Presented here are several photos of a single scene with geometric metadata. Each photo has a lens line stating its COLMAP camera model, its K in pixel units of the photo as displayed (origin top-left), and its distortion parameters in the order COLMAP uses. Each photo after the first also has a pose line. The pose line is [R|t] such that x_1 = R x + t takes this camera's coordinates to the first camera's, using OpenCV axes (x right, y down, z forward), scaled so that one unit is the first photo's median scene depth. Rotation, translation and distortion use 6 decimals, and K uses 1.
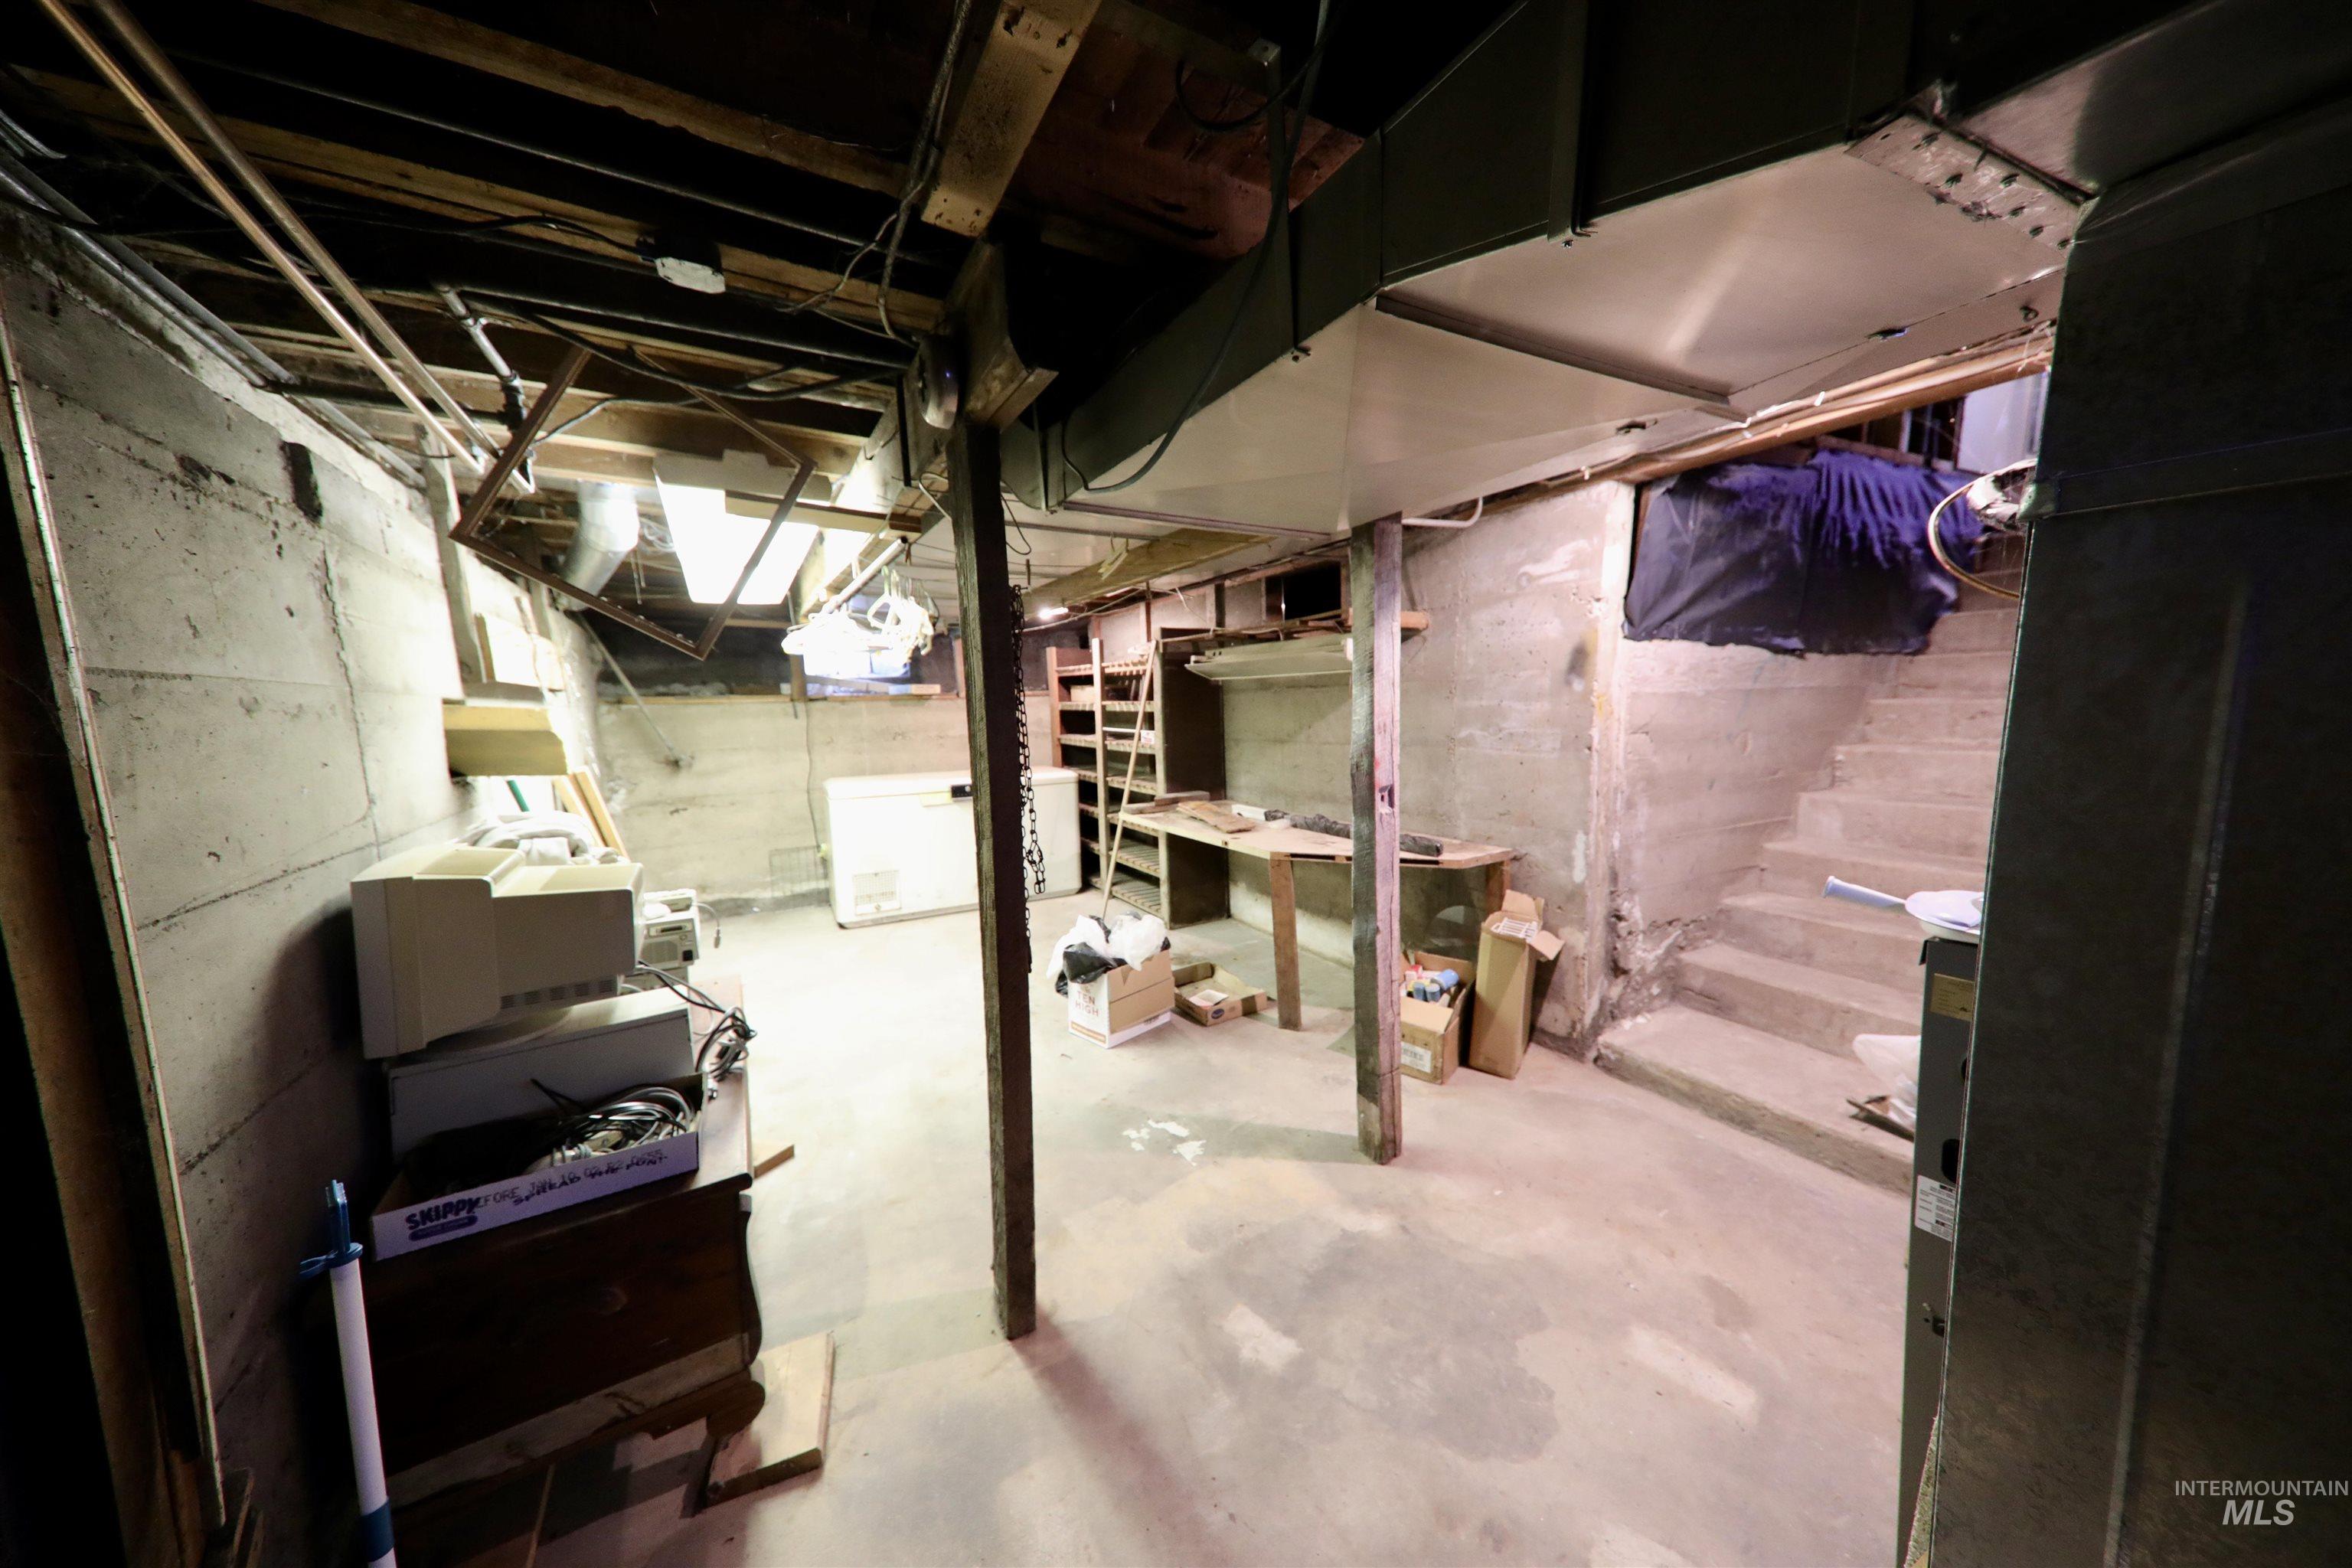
lens RADIAL K [[760.1, 0, 1176.0], [0, 760.1, 784.0], [0, 0, 1]] dist [0.000268, -0.000016]
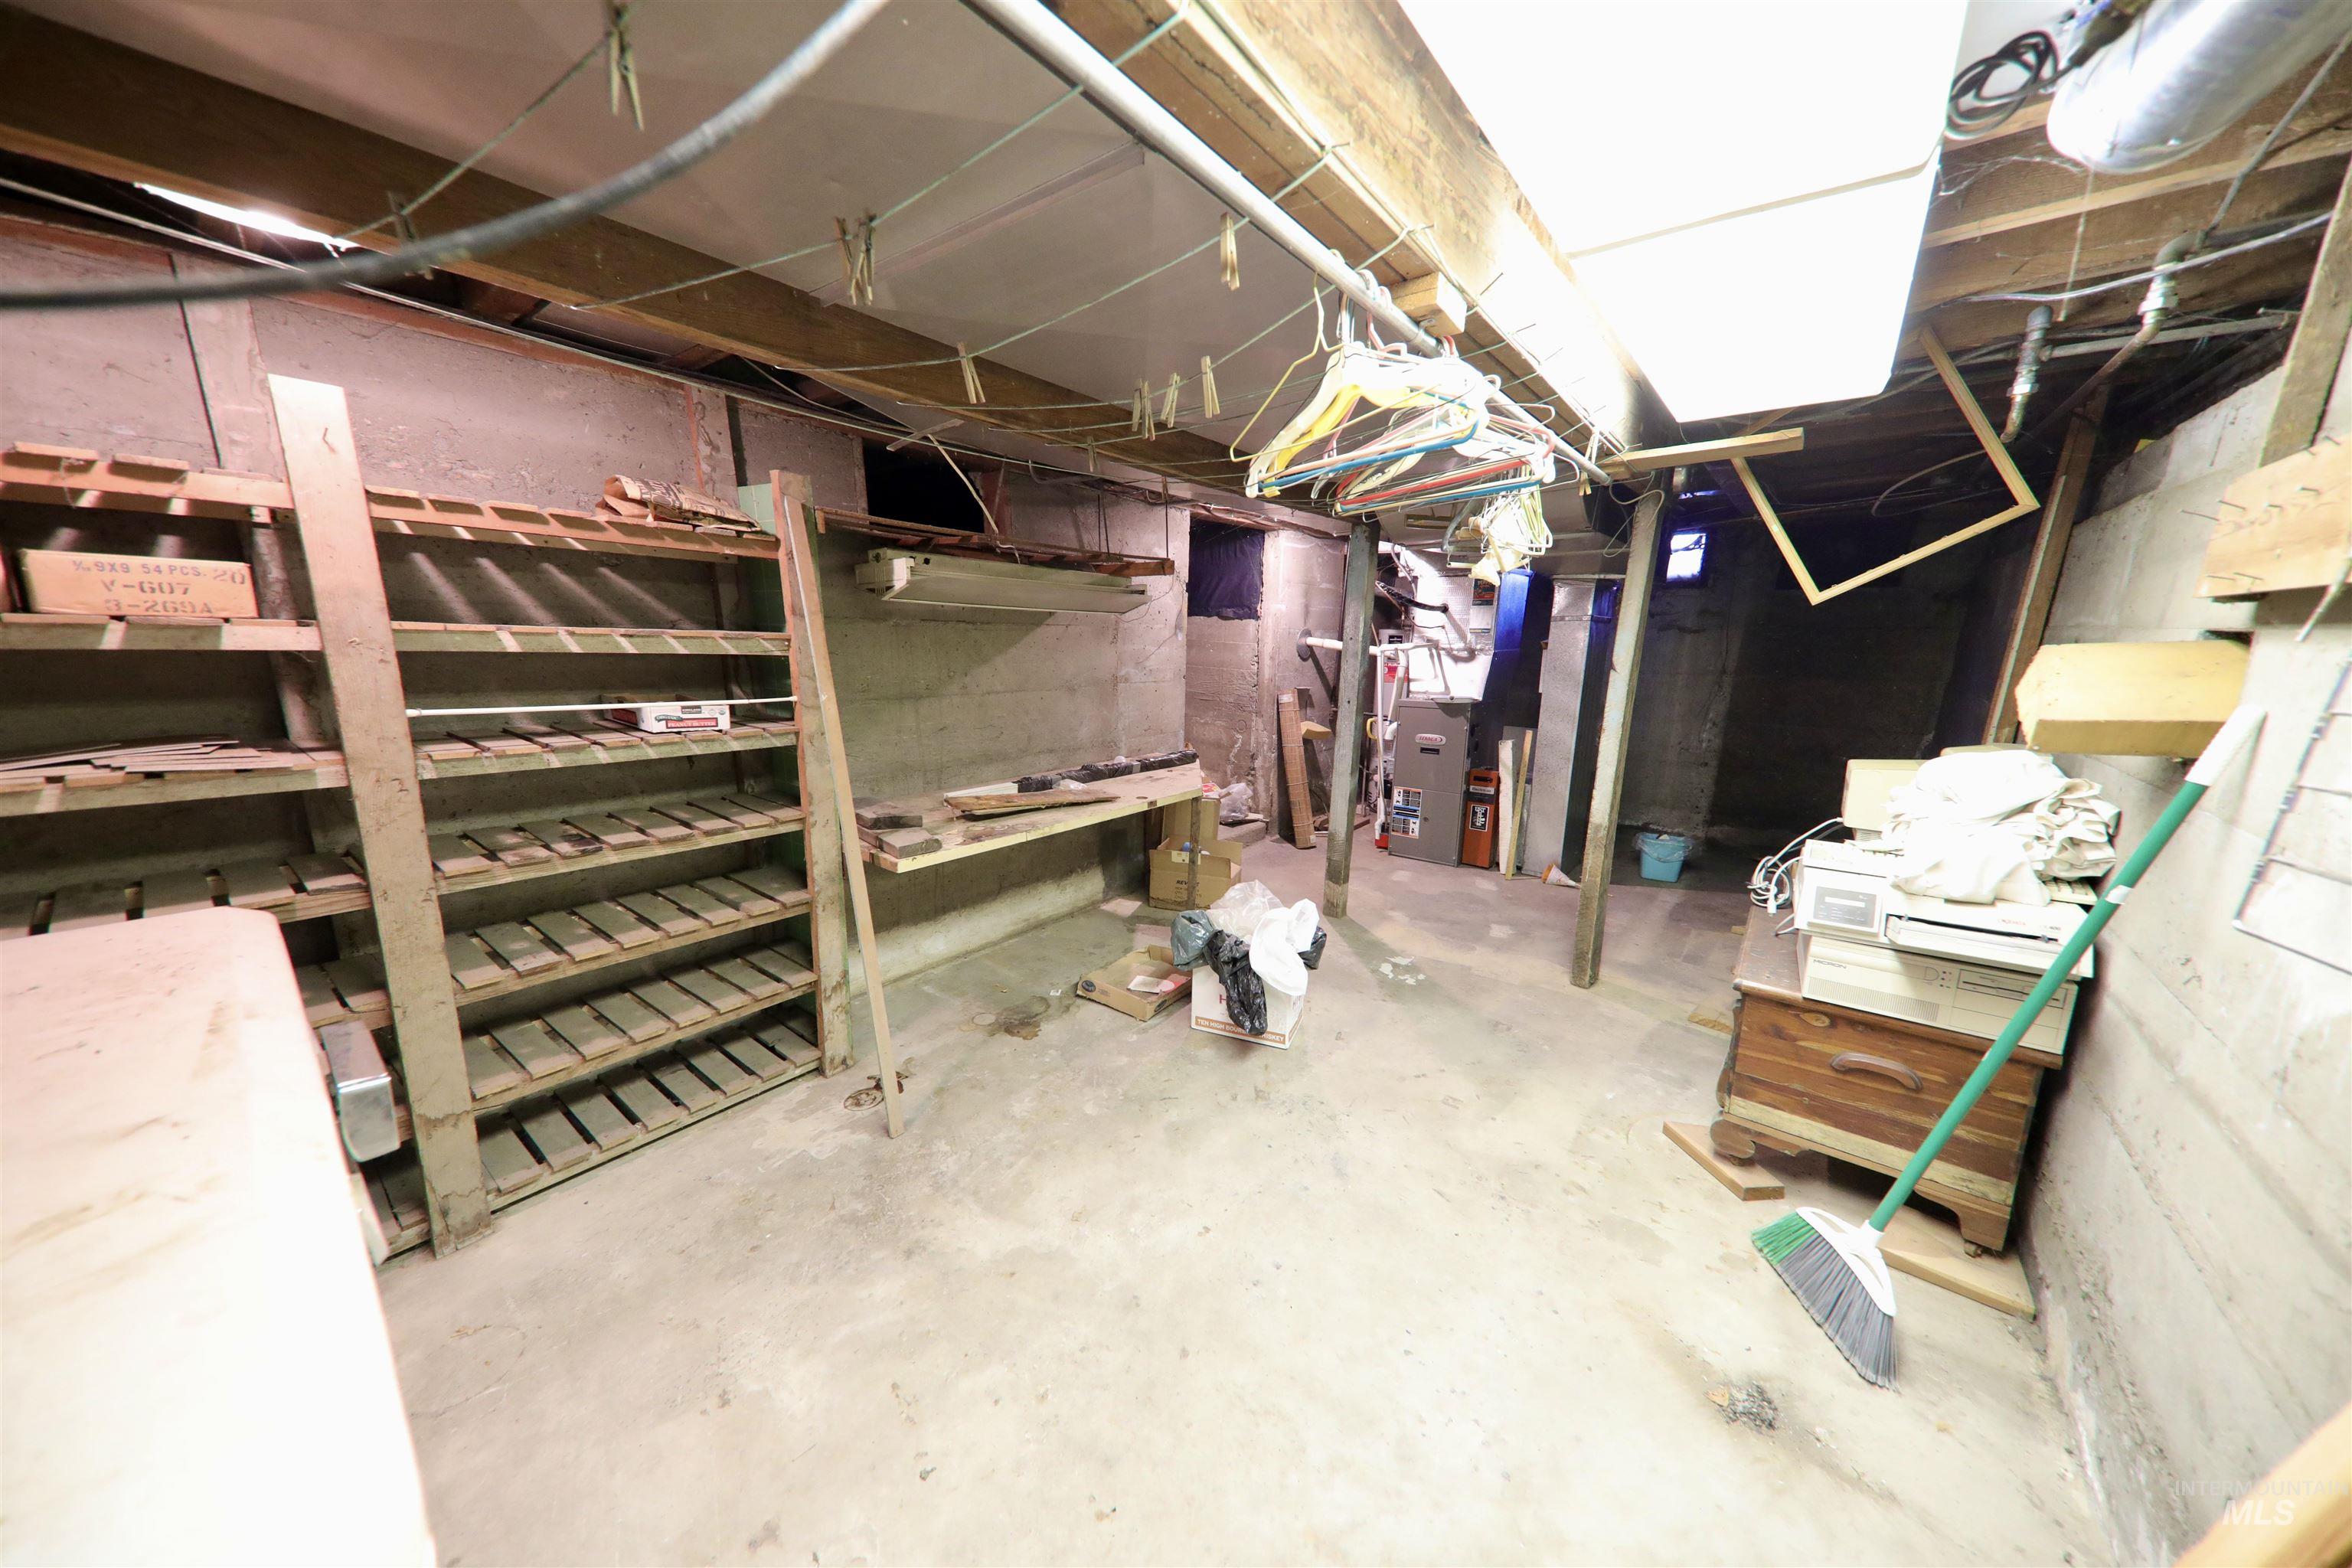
lens RADIAL K [[760.1, 0, 1176.0], [0, 760.1, 784.0], [0, 0, 1]] dist [0.000268, -0.000016]
pose [[-0.373877, -0.156087, 0.914250, -0.669425], [0.092143, 0.974609, 0.204073, -0.109427], [-0.922890, 0.160541, -0.350002, 1.136186]]
